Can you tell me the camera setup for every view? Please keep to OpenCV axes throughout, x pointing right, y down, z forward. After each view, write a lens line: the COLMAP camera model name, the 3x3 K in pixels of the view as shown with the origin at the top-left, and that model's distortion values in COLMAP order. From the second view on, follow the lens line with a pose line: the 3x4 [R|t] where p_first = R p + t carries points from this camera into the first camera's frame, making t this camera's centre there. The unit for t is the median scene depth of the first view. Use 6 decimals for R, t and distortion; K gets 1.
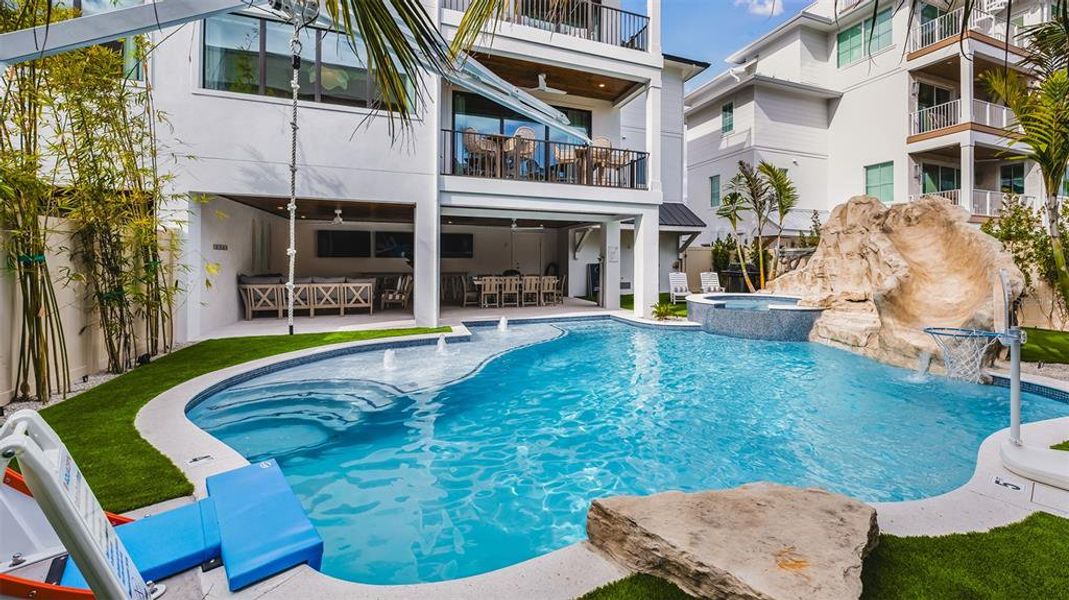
lens RADIAL K [[426.6, 0, 560.9], [0, 426.6, 259.2], [0, 0, 1]] dist [-0.000948, 0.000464]
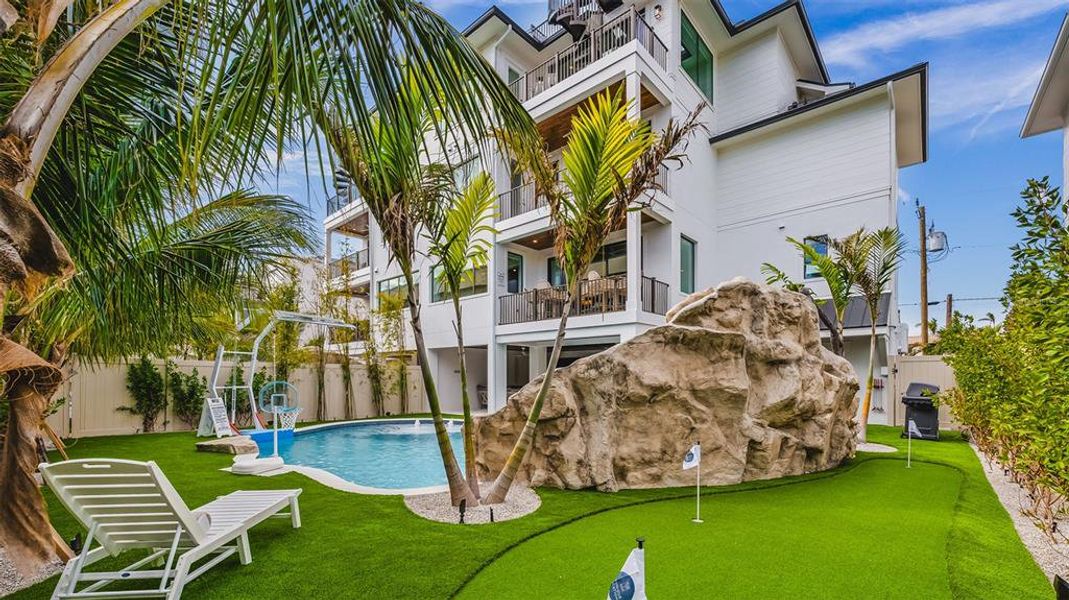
lens RADIAL K [[438.7, 0, 549.6], [0, 438.7, 377.5], [0, 0, 1]] dist [-0.003376, -0.000729]
pose [[0.449724, -0.002344, -0.893165, 1.127297], [0.003233, 0.999994, -0.000996, 0.003536], [0.893162, -0.002440, 0.449729, 0.368760]]
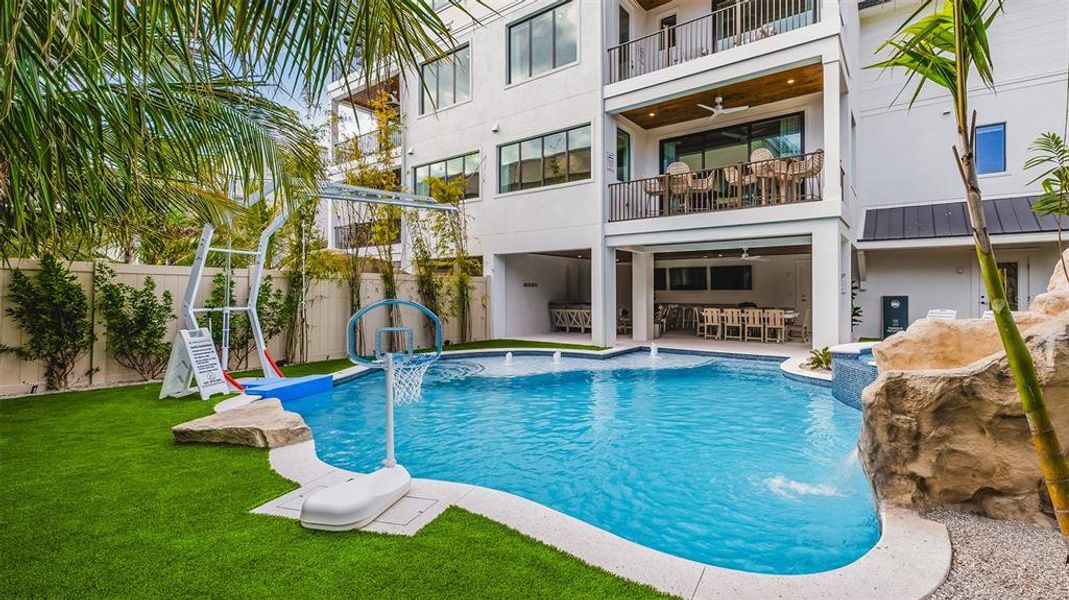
lens RADIAL K [[449.1, 0, 617.1], [0, 449.1, 291.7], [0, 0, 1]] dist [-0.002461, 0.000202]
pose [[0.583853, -0.006076, -0.811837, 0.672895], [0.006374, 0.999975, -0.002900, 0.003660], [0.811835, -0.003481, 0.583877, 0.237764]]
